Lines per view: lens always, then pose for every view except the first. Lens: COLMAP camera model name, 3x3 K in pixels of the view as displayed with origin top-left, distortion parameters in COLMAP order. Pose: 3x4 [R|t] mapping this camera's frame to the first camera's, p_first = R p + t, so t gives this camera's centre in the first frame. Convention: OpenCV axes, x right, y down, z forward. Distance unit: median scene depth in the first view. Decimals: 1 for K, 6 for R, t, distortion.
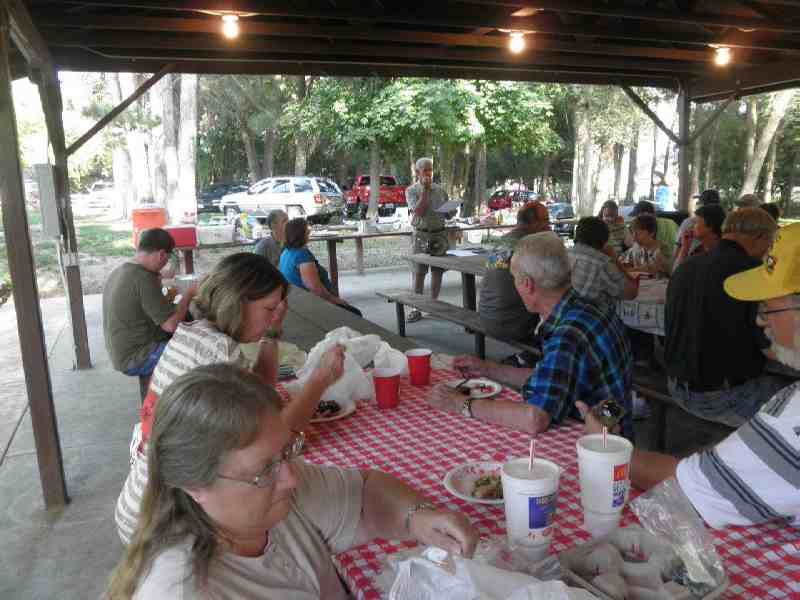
lens RADIAL K [[651.1, 0, 400.0], [0, 651.1, 300.0], [0, 0, 1]] dist [-0.067437, 0.003903]
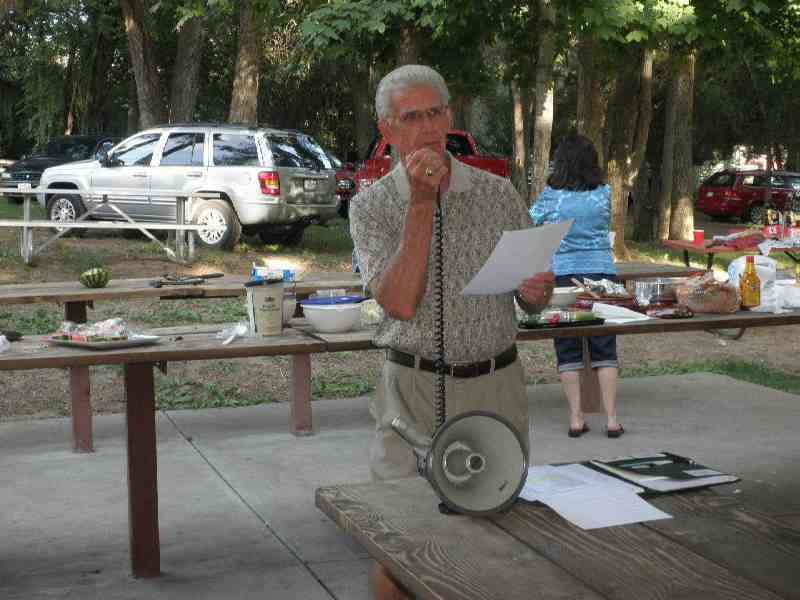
lens RADIAL K [[1374.6, 0, 400.0], [0, 1374.6, 300.0], [0, 0, 1]] dist [0.048605, -0.074729]
pose [[0.996837, 0.035115, -0.071301, 0.025535], [-0.039765, 0.997100, -0.064880, -0.043690], [0.068816, 0.067510, 0.995343, 0.223190]]
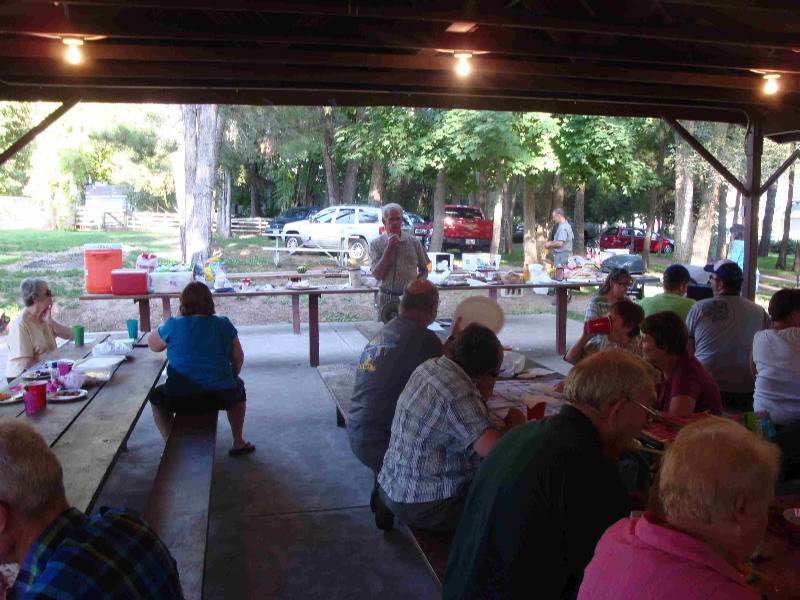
lens RADIAL K [[715.3, 0, 400.0], [0, 715.3, 300.0], [0, 0, 1]] dist [-0.161478, 0.135728]
pose [[0.985485, 0.054729, -0.160699, 0.081986], [-0.062857, 0.996965, -0.045935, -0.025771], [0.157698, 0.055369, 0.985934, 0.058225]]
